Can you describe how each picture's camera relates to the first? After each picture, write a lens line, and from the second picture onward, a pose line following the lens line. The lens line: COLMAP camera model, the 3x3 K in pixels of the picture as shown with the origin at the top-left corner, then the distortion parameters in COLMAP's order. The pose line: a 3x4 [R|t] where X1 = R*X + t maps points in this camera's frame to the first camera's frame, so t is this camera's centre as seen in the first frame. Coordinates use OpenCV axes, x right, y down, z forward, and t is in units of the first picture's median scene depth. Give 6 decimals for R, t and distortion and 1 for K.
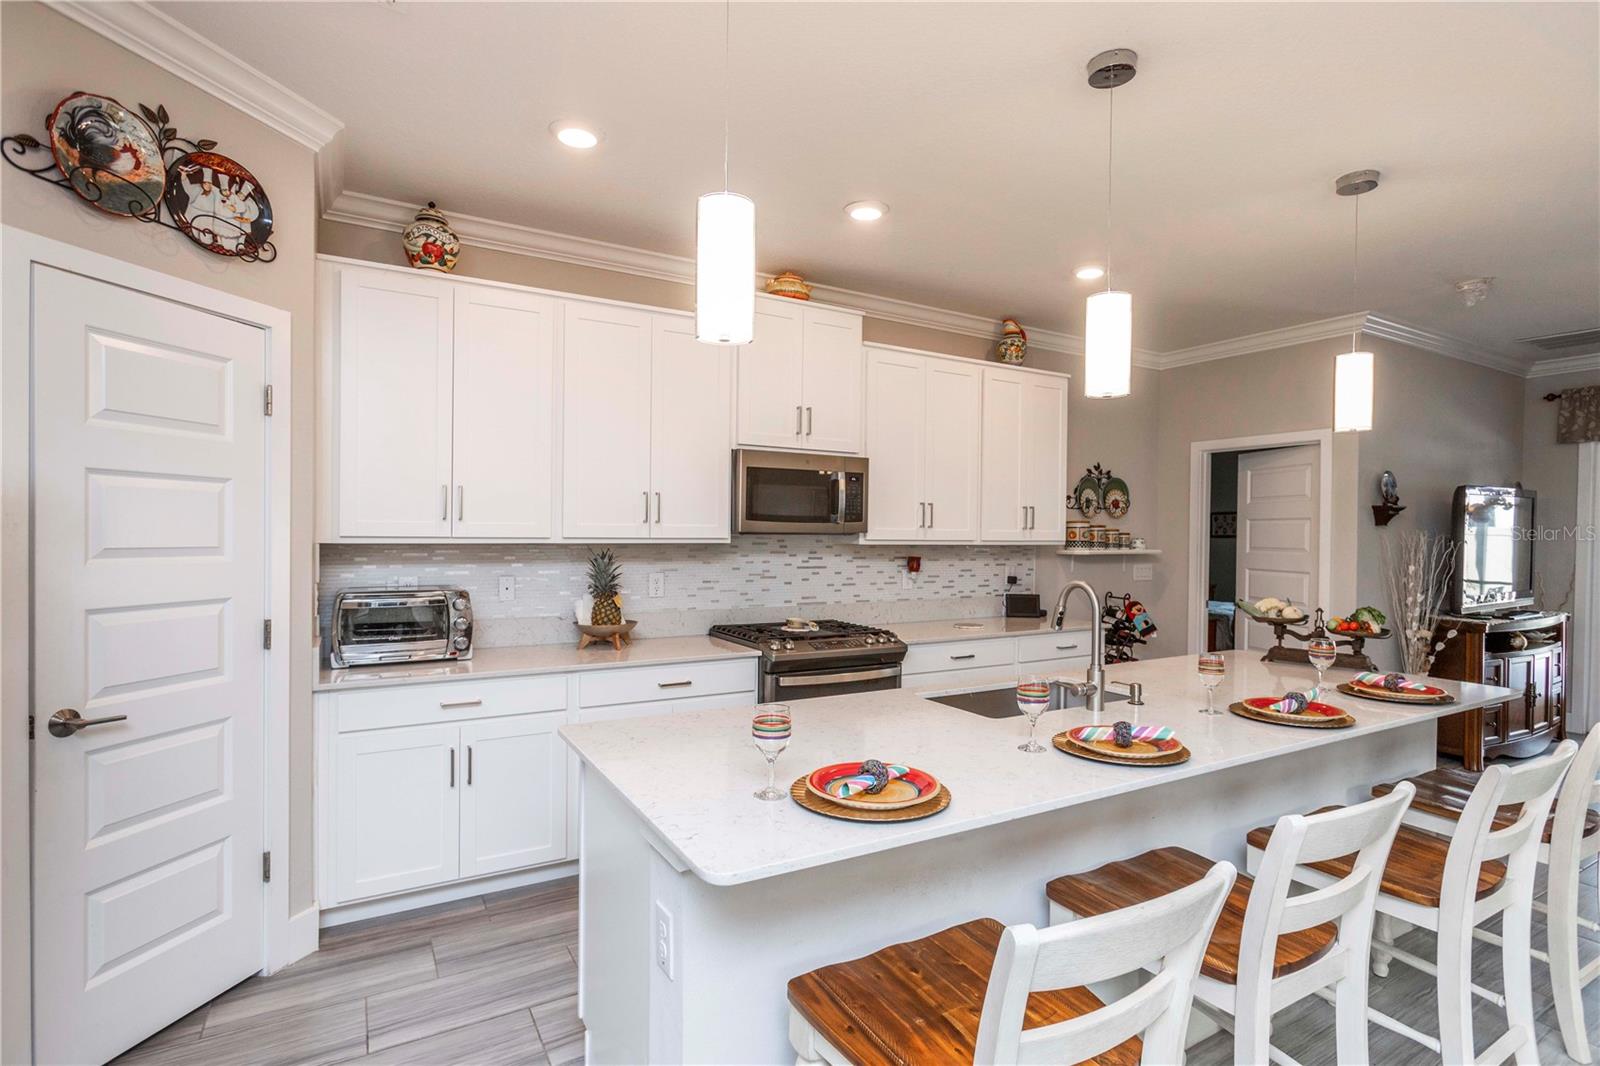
lens RADIAL K [[779.0, 0, 805.2], [0, 779.0, 540.8], [0, 0, 1]] dist [0.000837, 0.001643]
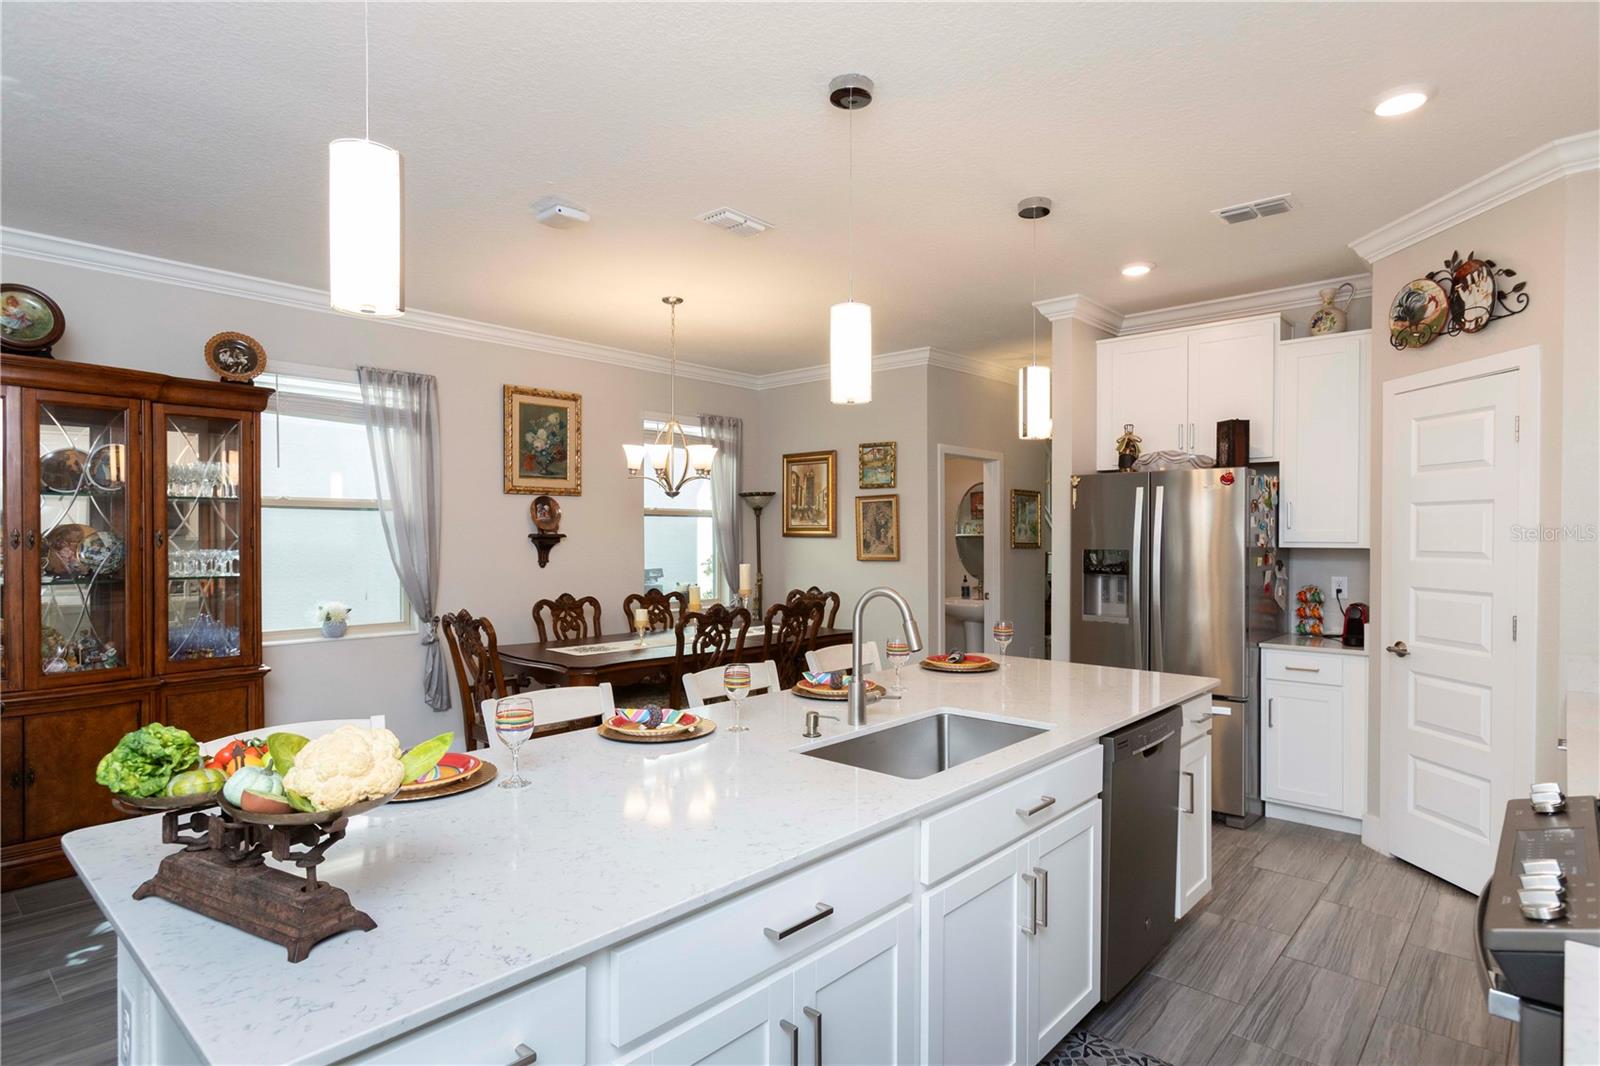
lens RADIAL K [[853.2, 0, 797.9], [0, 853.2, 538.8], [0, 0, 1]] dist [-0.003204, 0.001660]
pose [[-0.952648, -0.010021, -0.303910, 0.476848], [-0.014166, 0.999834, 0.011438, -0.009527], [0.303745, 0.015201, -0.952632, 1.233189]]
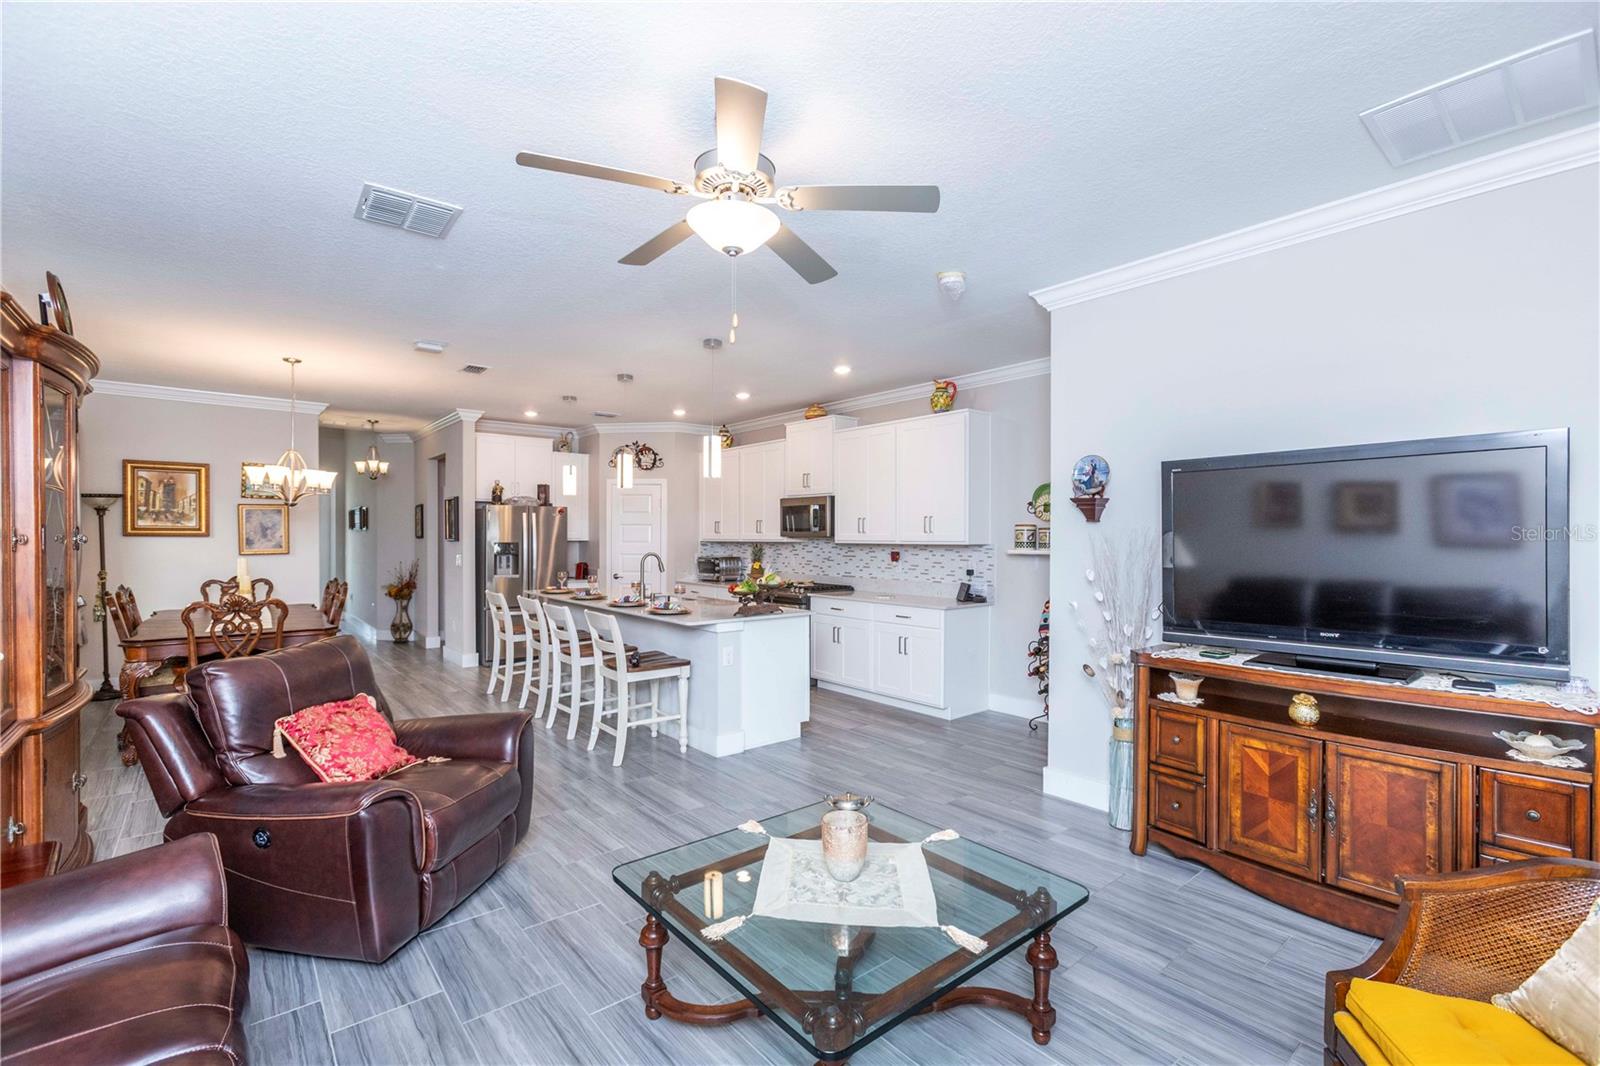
lens RADIAL K [[716.8, 0, 805.1], [0, 716.8, 542.4], [0, 0, 1]] dist [-0.019236, 0.019699]
pose [[0.162176, -0.001385, -0.986761, 1.887257], [-0.011339, 0.999930, -0.003267, 0.010432], [0.986697, 0.011718, 0.162149, 0.736114]]
